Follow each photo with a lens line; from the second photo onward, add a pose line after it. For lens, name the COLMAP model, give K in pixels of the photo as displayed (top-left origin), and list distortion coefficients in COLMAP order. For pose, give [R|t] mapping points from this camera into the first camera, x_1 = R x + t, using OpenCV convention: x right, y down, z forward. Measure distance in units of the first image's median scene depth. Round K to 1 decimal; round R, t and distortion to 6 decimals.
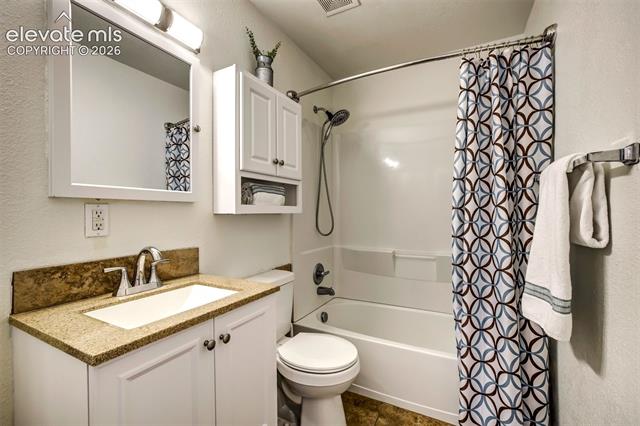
lens RADIAL K [[277.4, 0, 320.1], [0, 277.4, 212.5], [0, 0, 1]] dist [-0.025447, 0.008698]
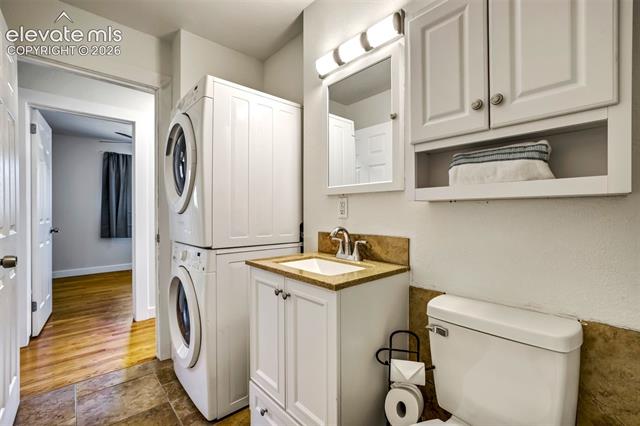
lens RADIAL K [[277.4, 0, 319.0], [0, 277.4, 212.3], [0, 0, 1]] dist [-0.025447, 0.008698]
pose [[-0.332580, 0.003046, -0.943070, 0.577017], [-0.000115, 0.999995, 0.003270, 0.038349], [0.943075, 0.001196, -0.332578, 1.083462]]
